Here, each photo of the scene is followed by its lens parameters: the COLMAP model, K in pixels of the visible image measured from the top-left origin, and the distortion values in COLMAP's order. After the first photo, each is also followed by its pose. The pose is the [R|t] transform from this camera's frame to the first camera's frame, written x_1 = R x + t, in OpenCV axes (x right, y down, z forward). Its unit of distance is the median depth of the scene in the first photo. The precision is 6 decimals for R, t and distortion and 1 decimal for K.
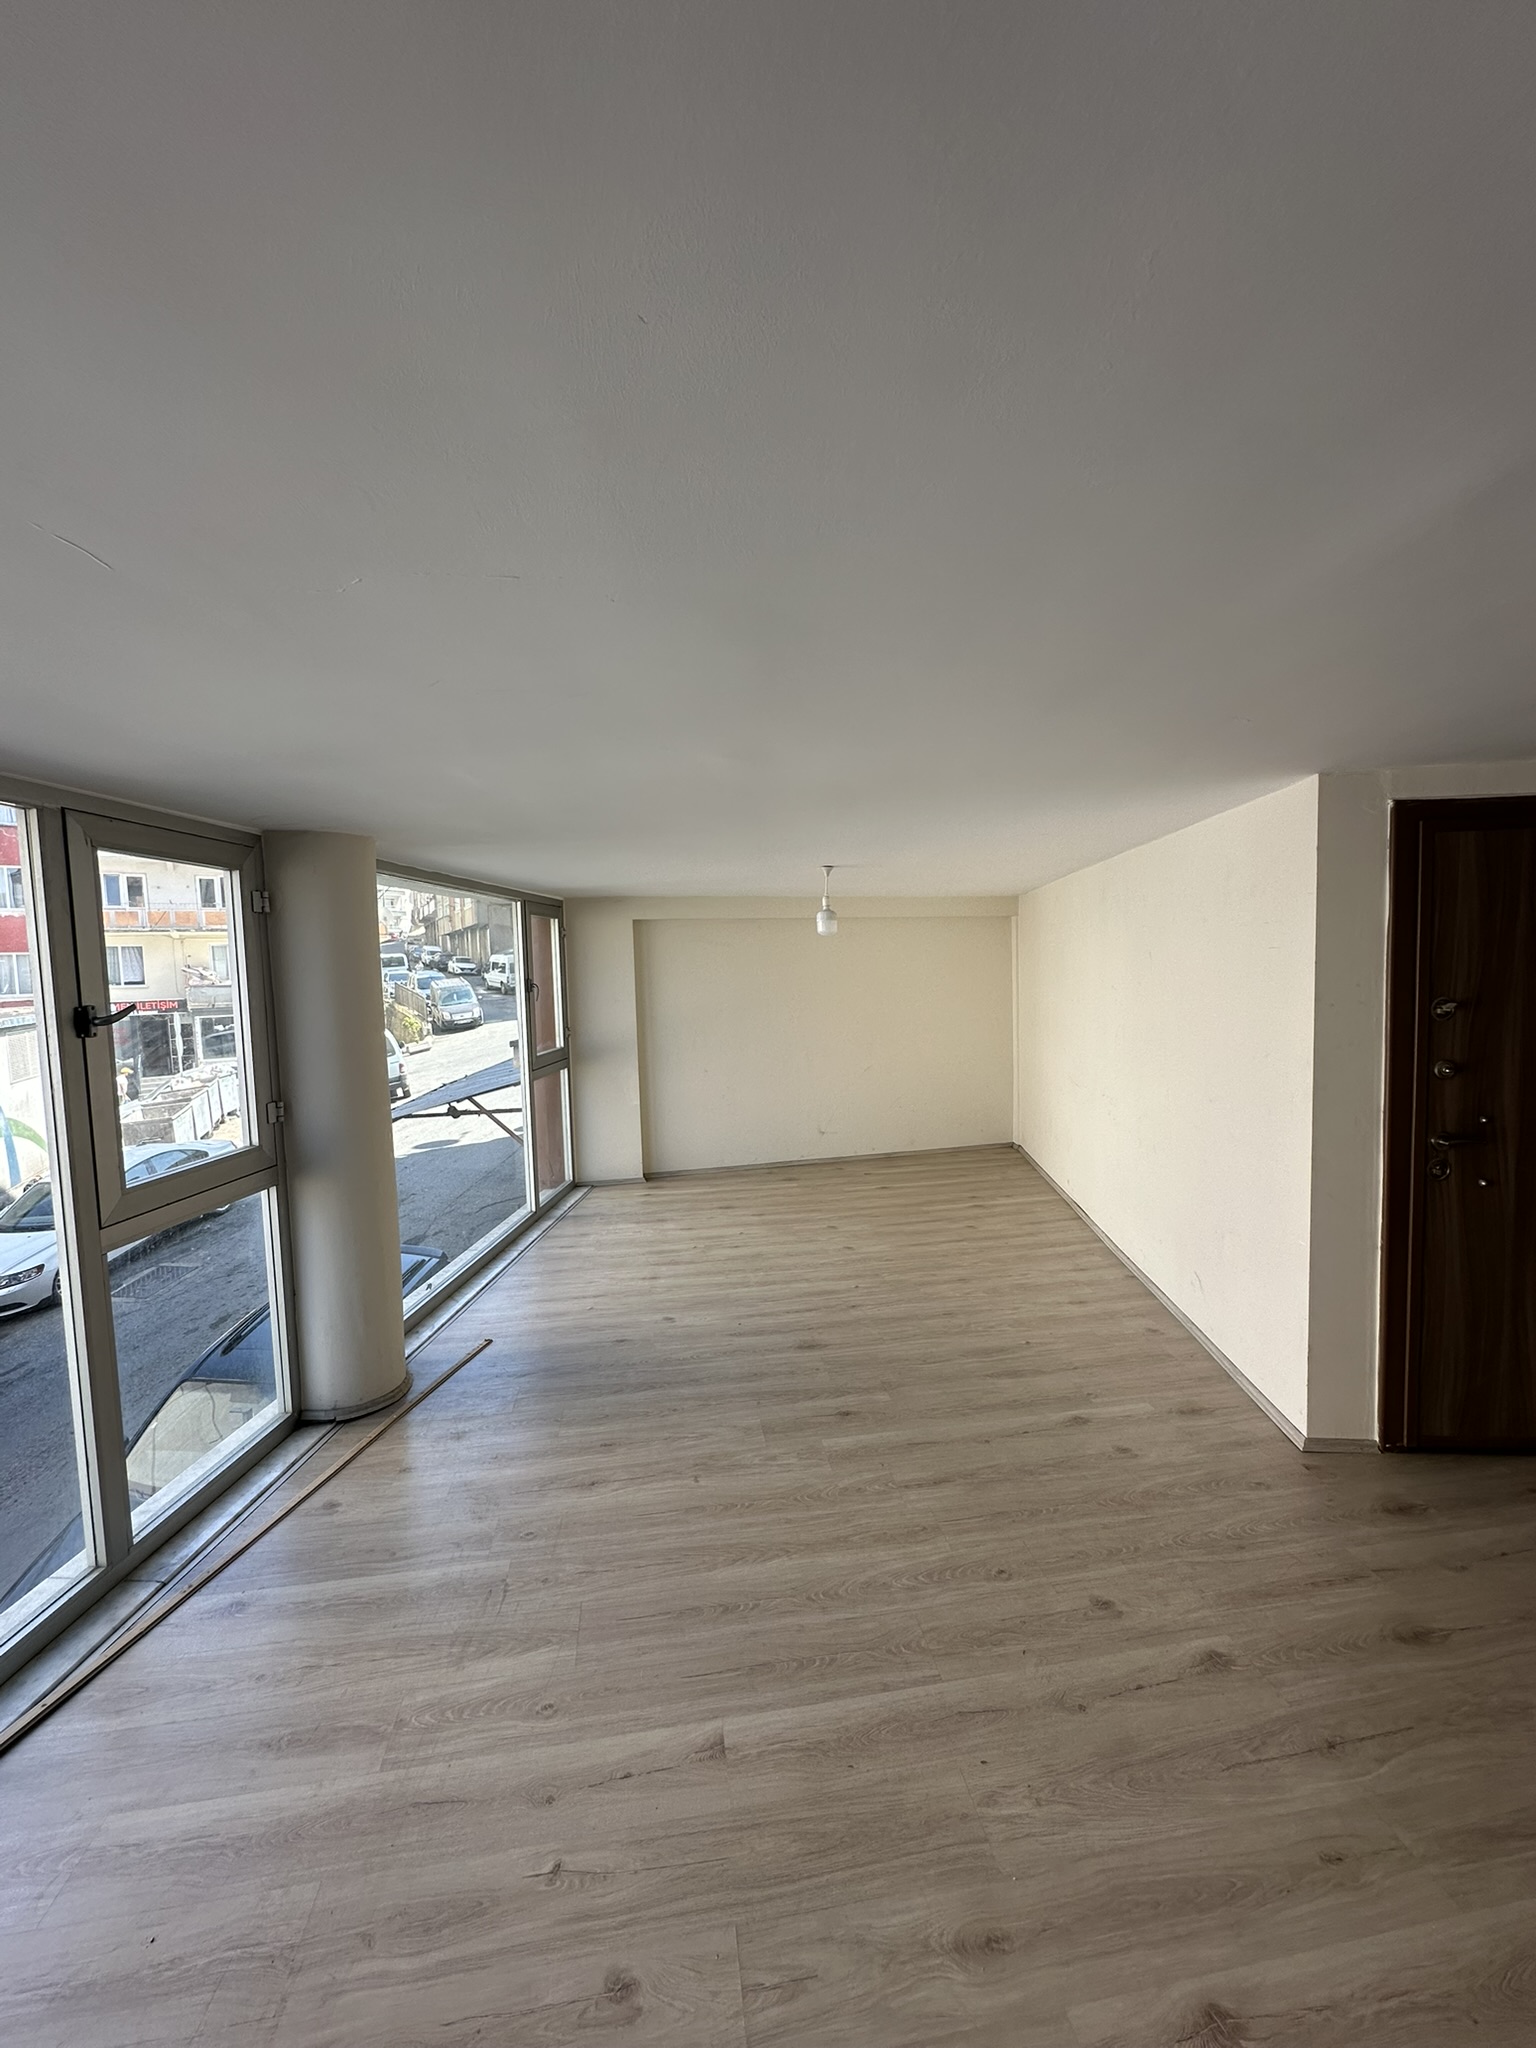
lens RADIAL K [[815.7, 0, 768.5], [0, 815.7, 1022.9], [0, 0, 1]] dist [-0.003788, 0.001072]
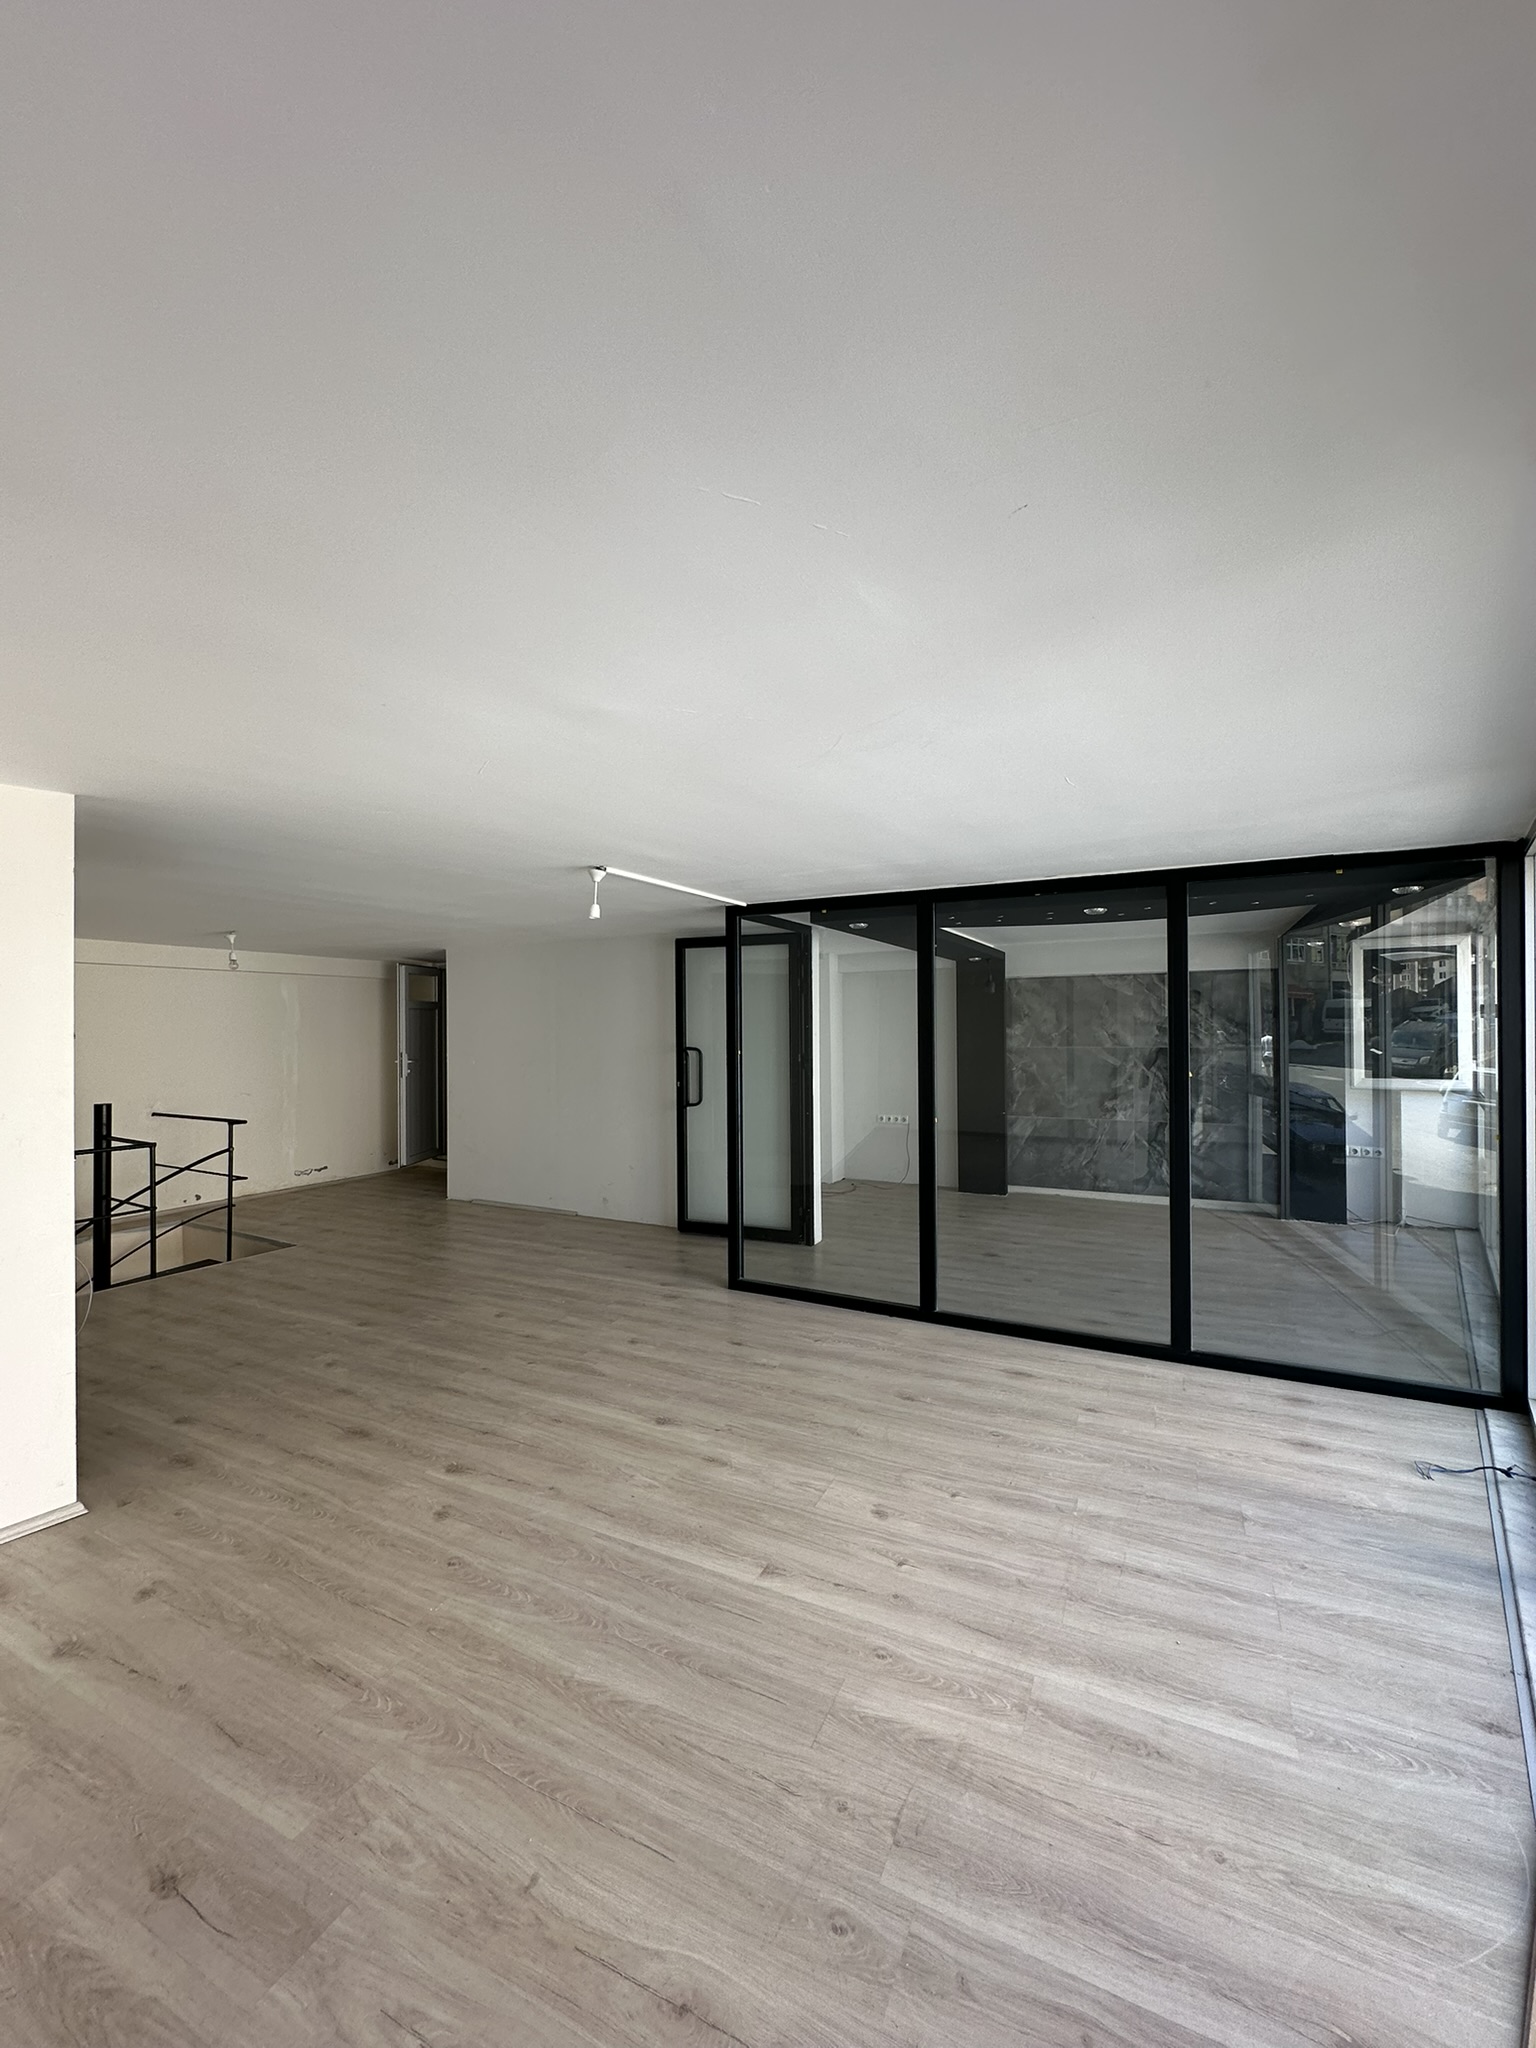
lens RADIAL K [[815.7, 0, 770.0], [0, 815.7, 1025.7], [0, 0, 1]] dist [-0.003788, 0.001072]
pose [[-0.824719, 0.037297, 0.564312, -0.546938], [0.070197, 0.996858, 0.036706, -0.005432], [-0.561170, 0.069886, -0.824745, 1.334680]]
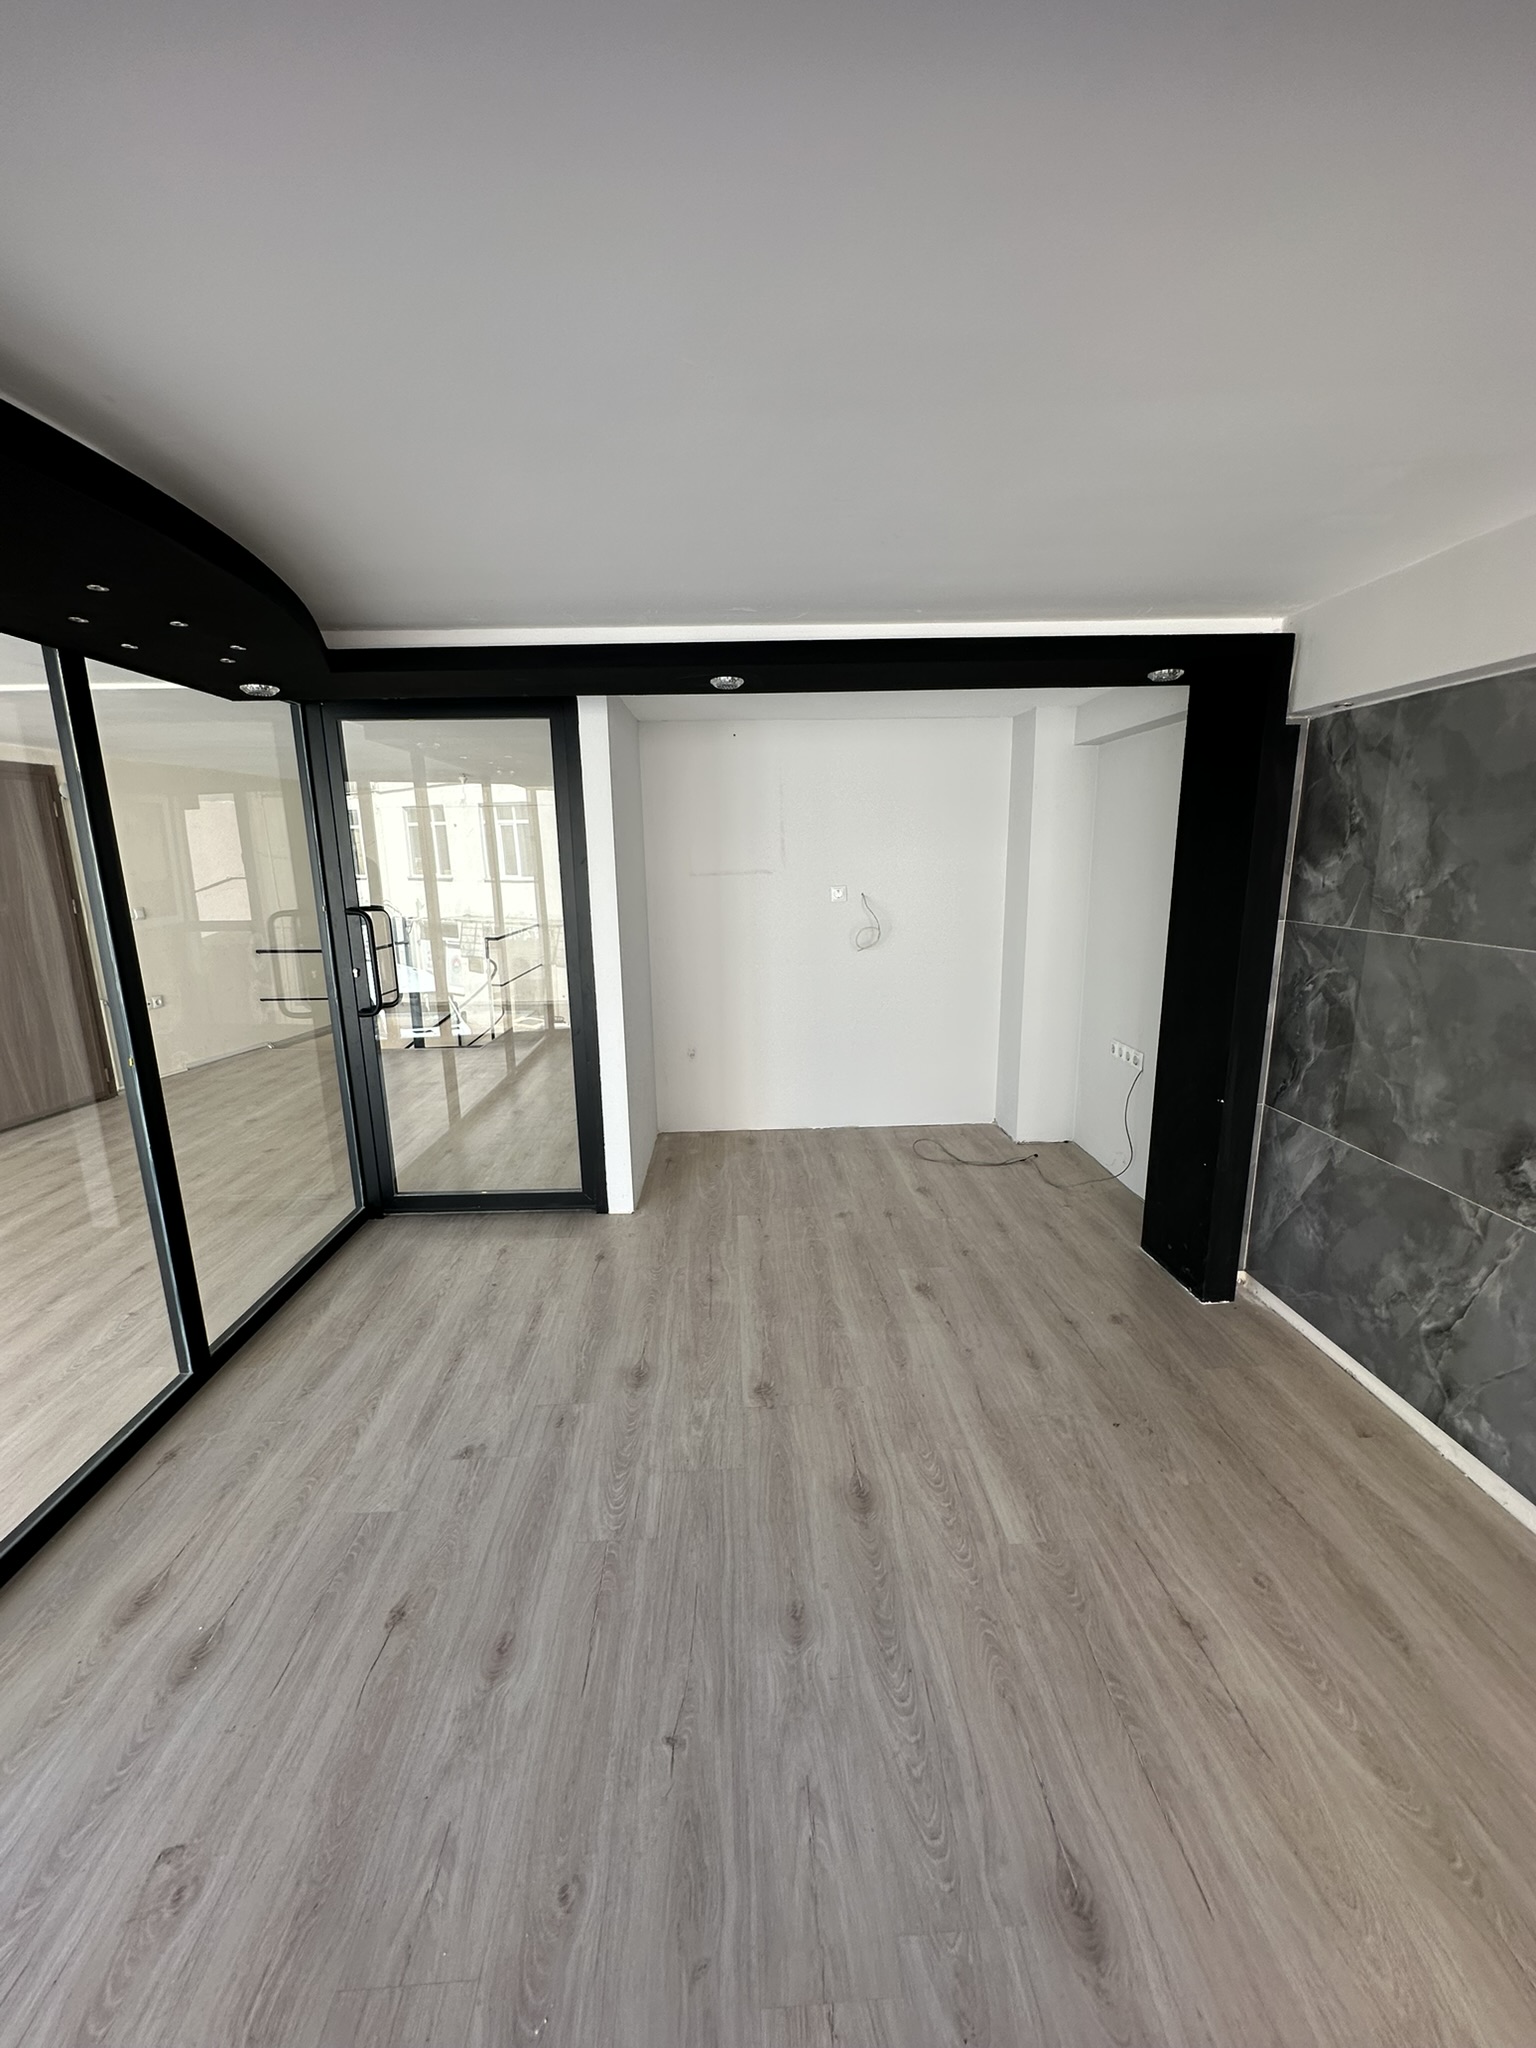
lens RADIAL K [[815.7, 0, 766.4], [0, 815.7, 1027.1], [0, 0, 1]] dist [-0.003788, 0.001072]
pose [[0.094766, -0.183952, 0.978356, -0.675665], [0.080715, 0.980963, 0.176624, 0.124889], [-0.992222, 0.062230, 0.107810, -0.885935]]
